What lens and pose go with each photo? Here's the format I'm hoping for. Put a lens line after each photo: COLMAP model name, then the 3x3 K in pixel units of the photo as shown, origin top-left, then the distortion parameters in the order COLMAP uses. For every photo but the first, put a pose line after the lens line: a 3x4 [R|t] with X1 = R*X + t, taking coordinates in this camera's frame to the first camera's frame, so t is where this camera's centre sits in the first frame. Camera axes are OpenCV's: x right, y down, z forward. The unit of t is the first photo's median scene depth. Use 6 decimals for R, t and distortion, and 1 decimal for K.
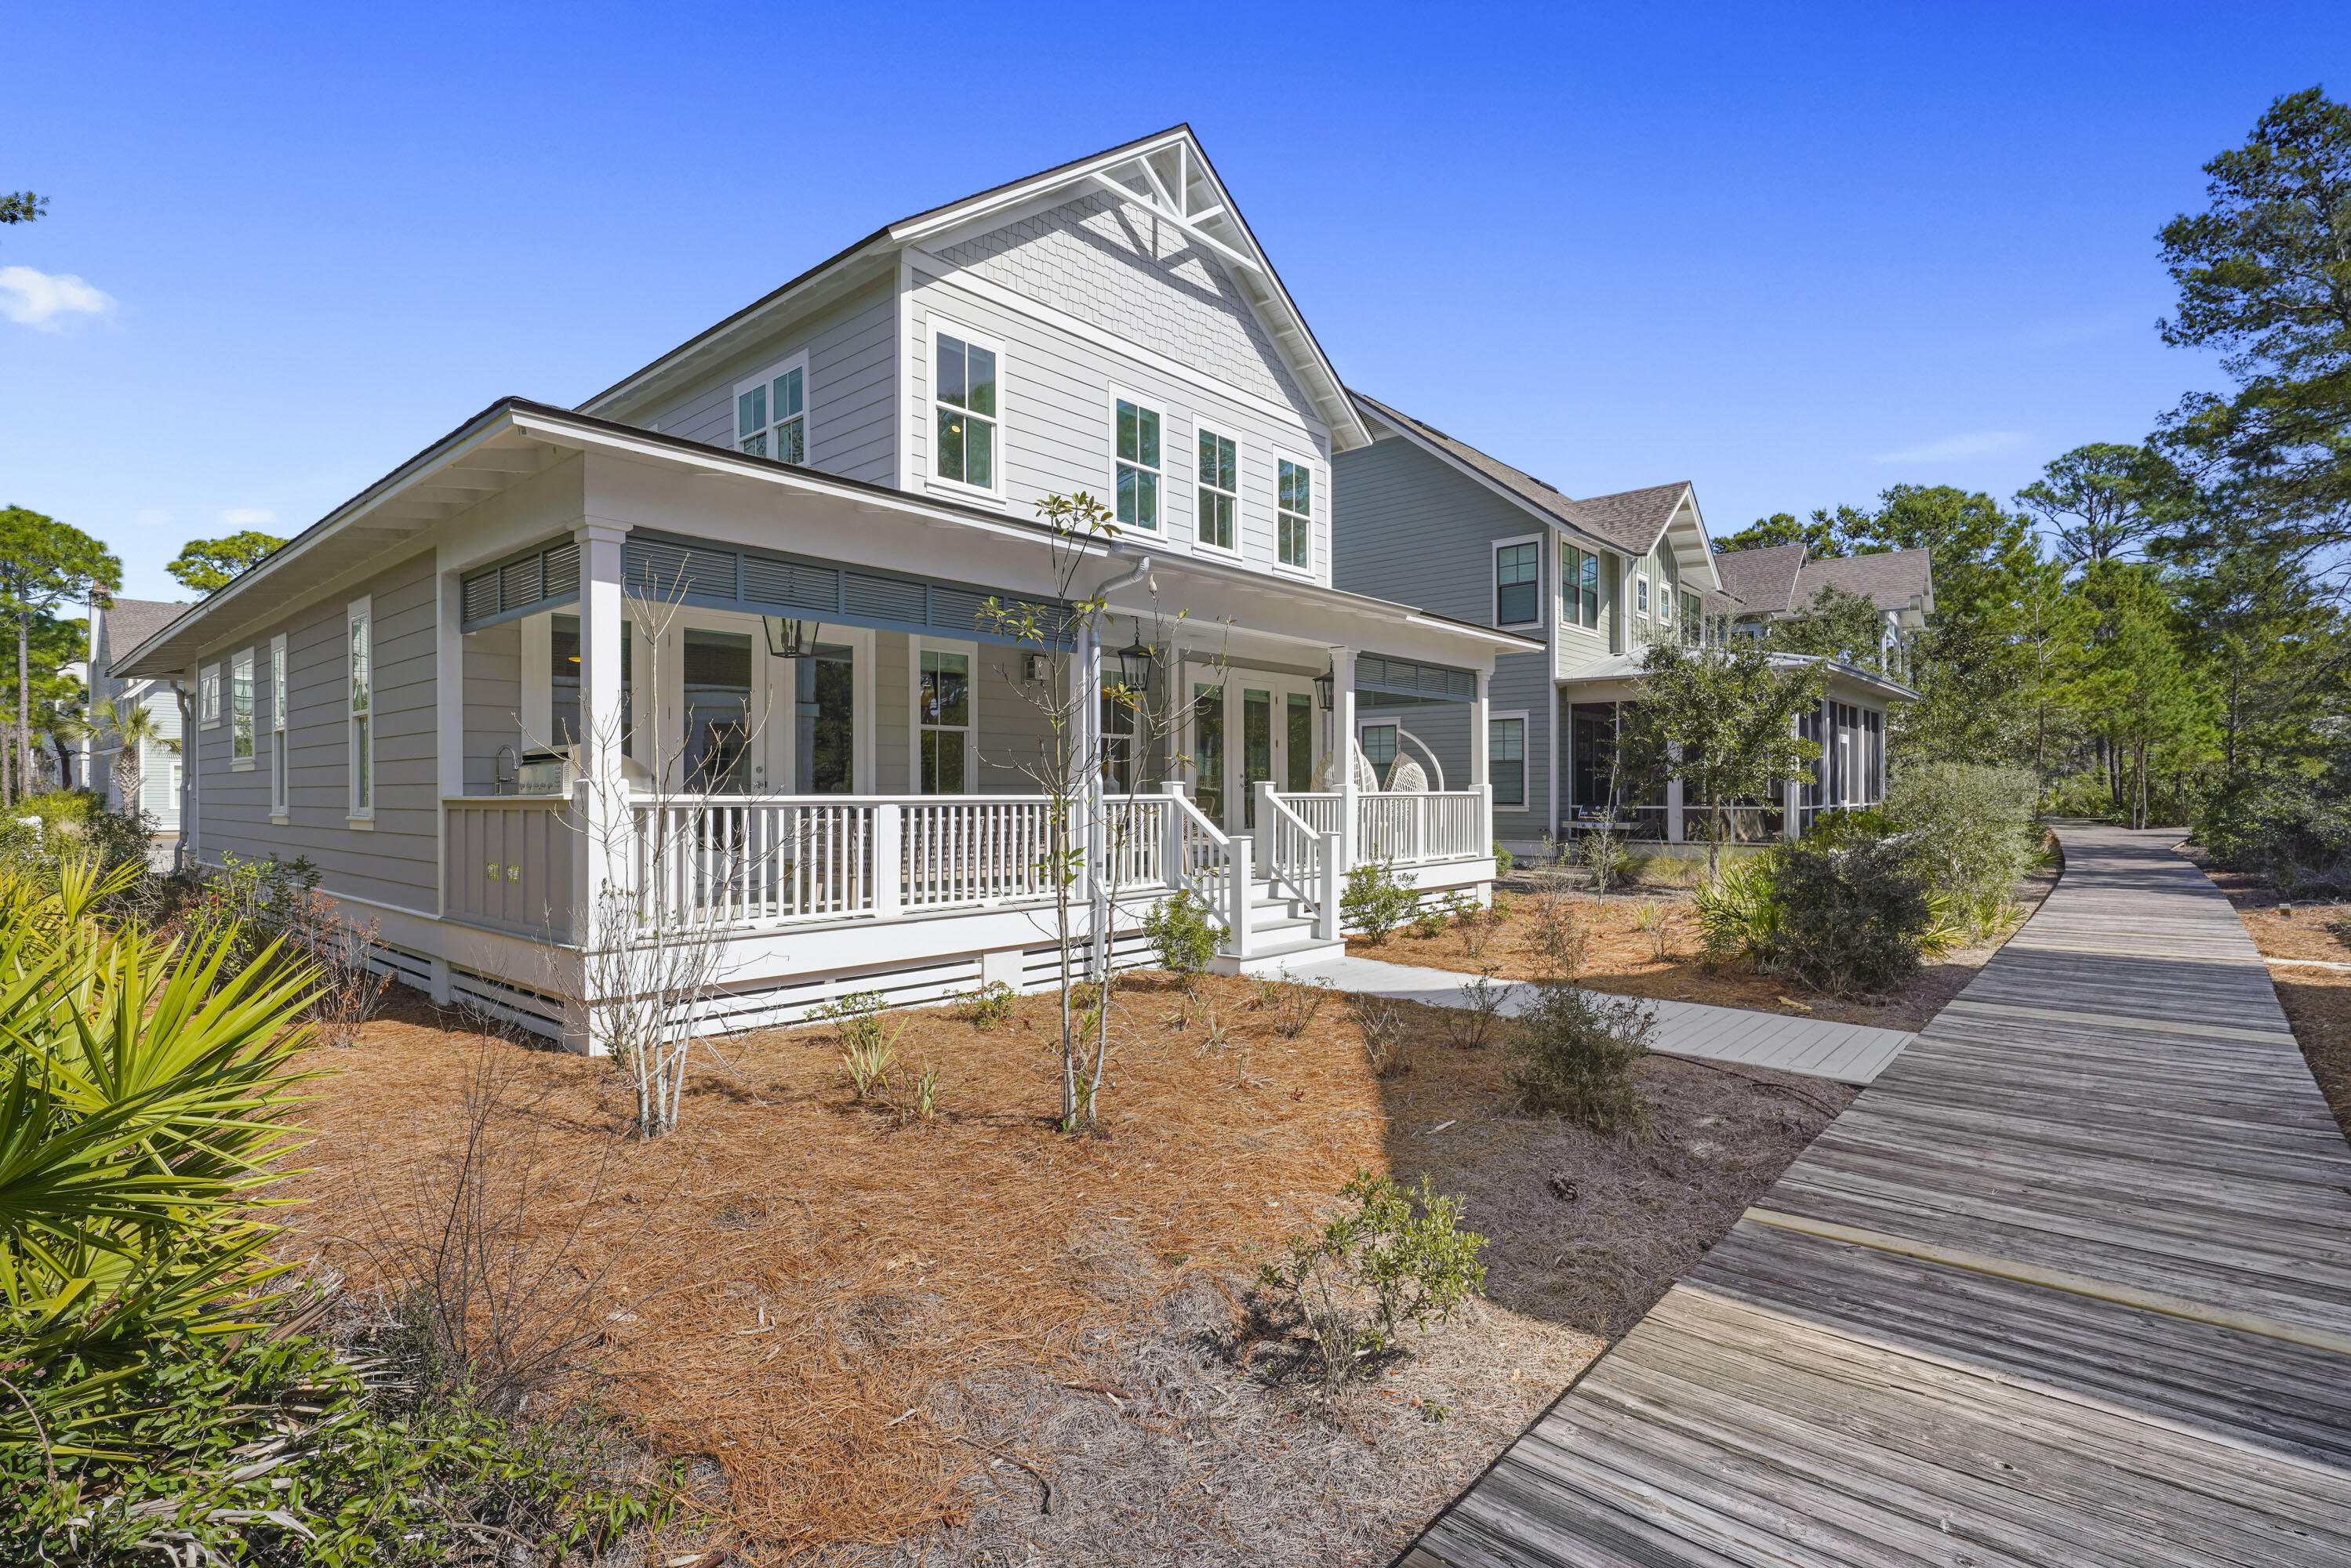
lens RADIAL K [[1107.2, 0, 1184.5], [0, 1107.2, 790.1], [0, 0, 1]] dist [-0.002461, -0.000796]
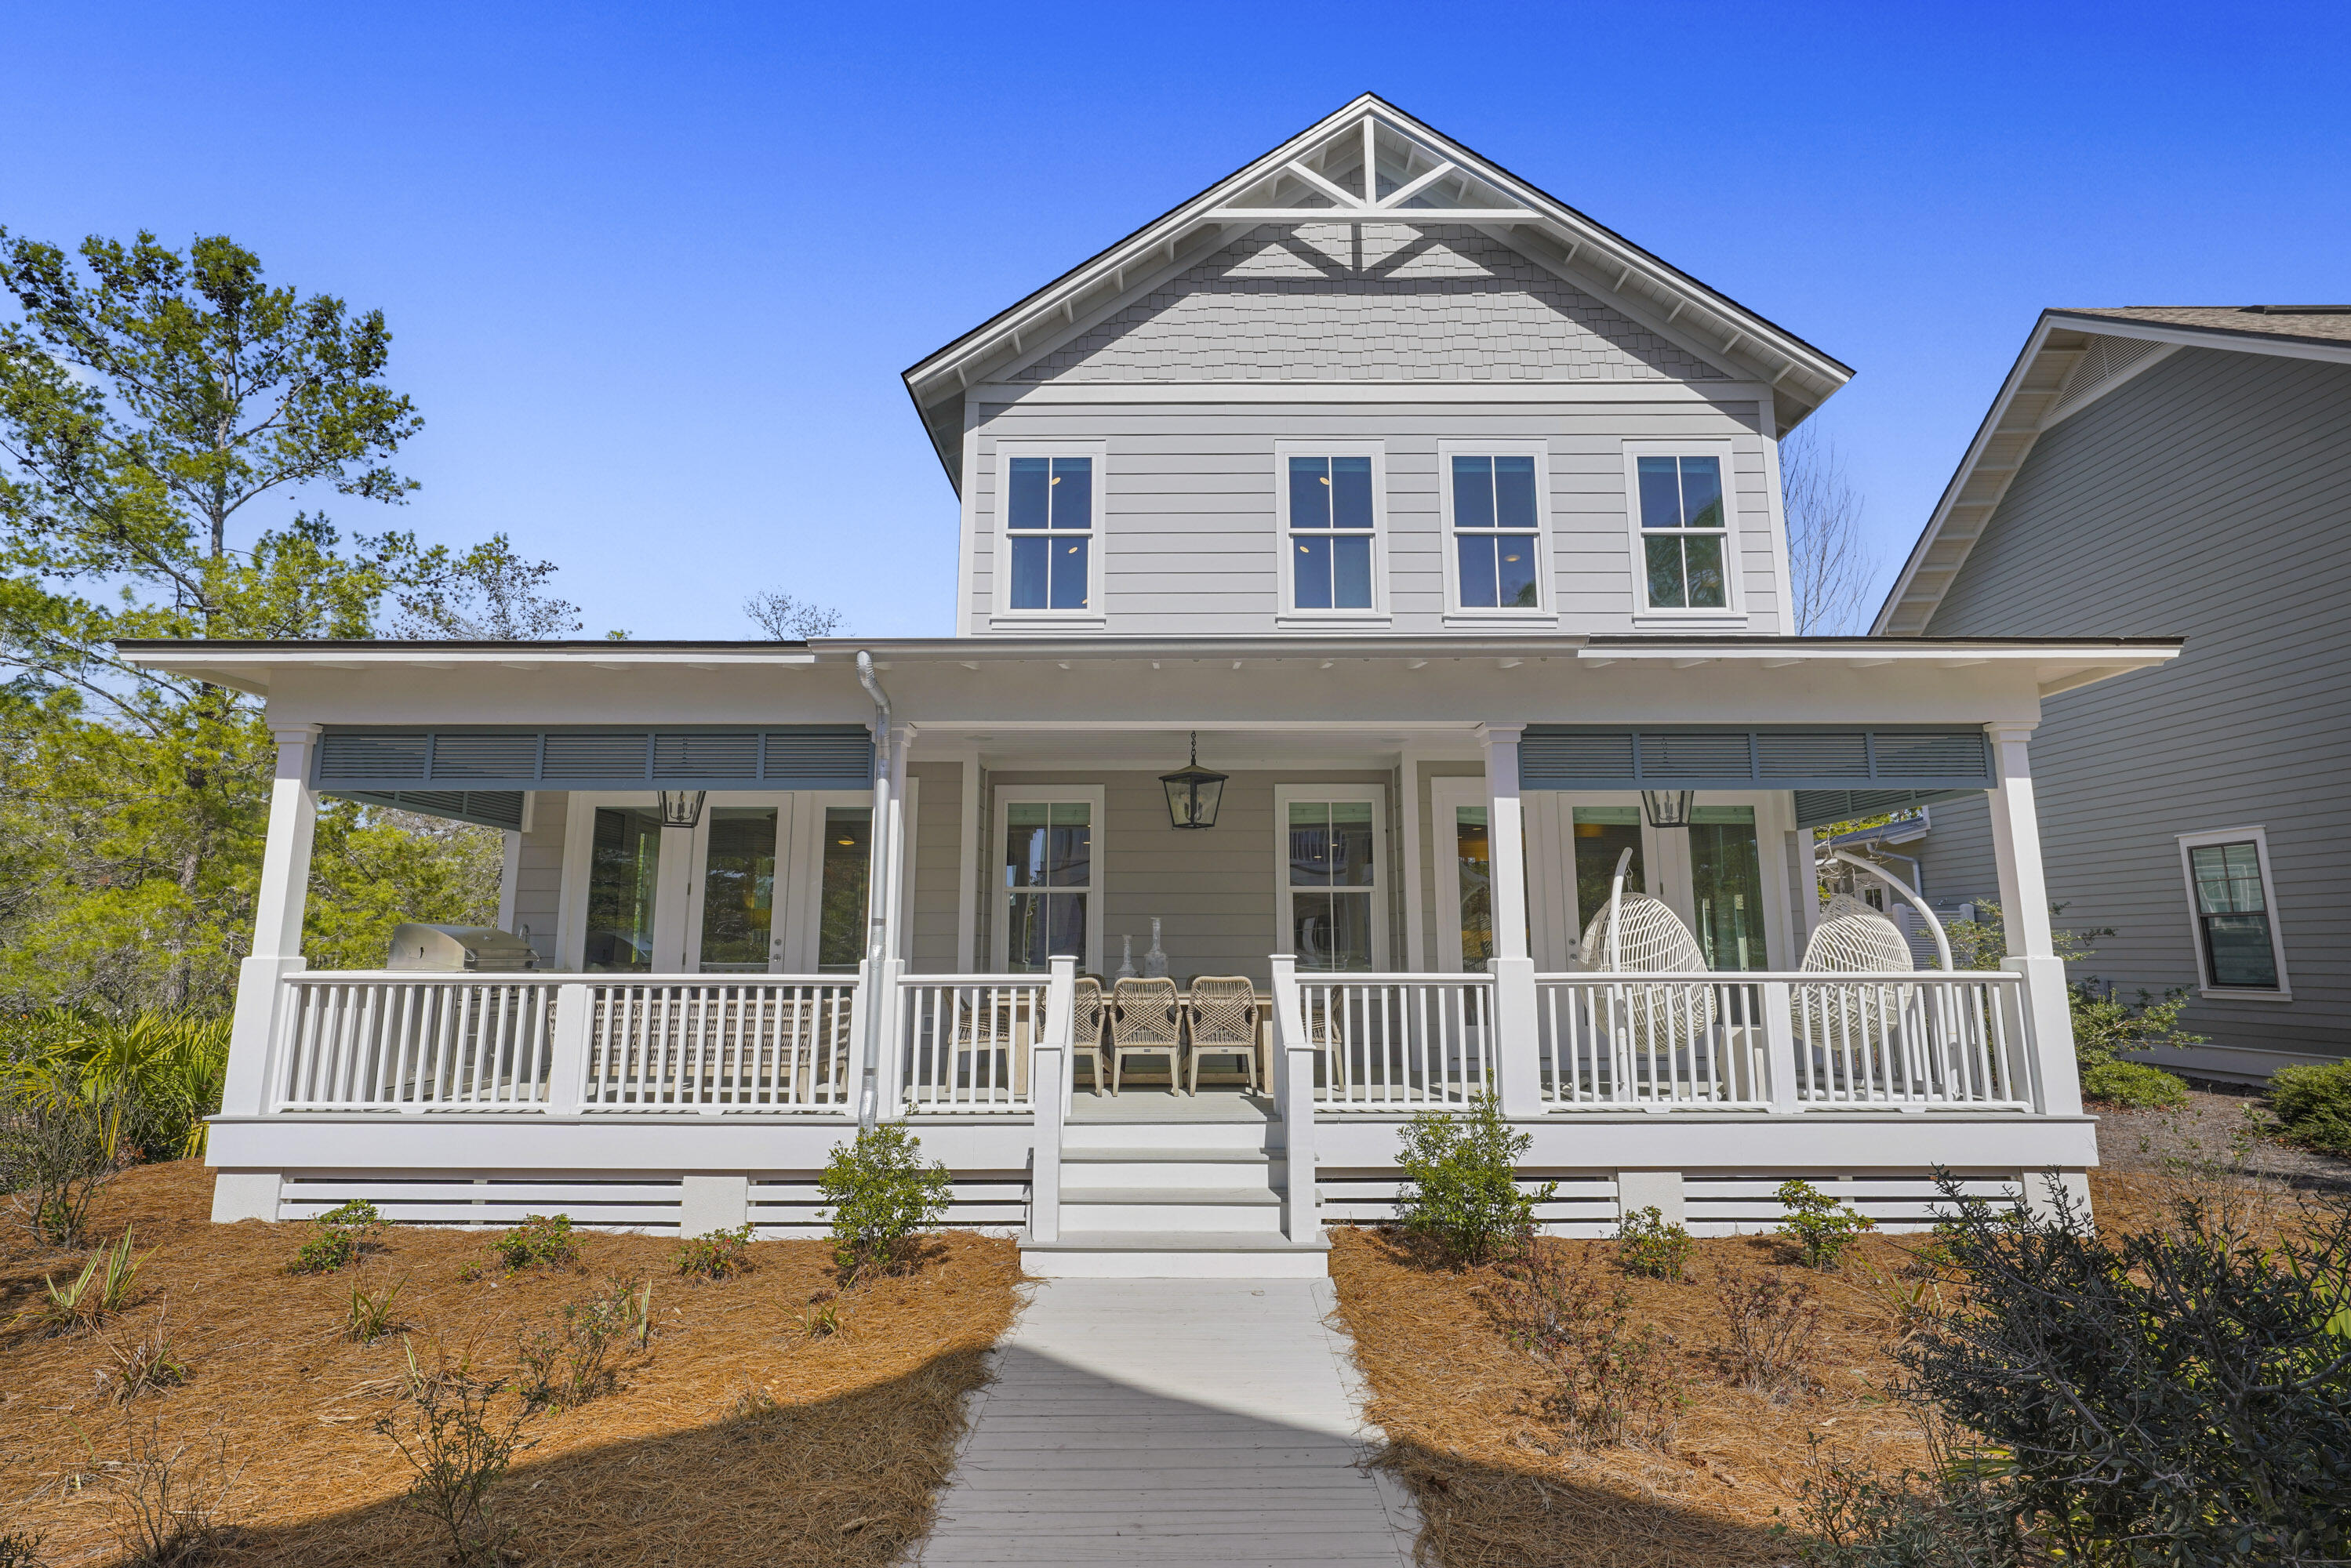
lens RADIAL K [[1107.2, 0, 1176.1], [0, 1107.2, 786.6], [0, 0, 1]] dist [-0.002461, -0.000796]
pose [[0.662471, -0.125951, -0.738423, 0.414829], [-0.001017, 0.985611, -0.169025, 0.004485], [0.749087, 0.112725, 0.652810, 0.443264]]
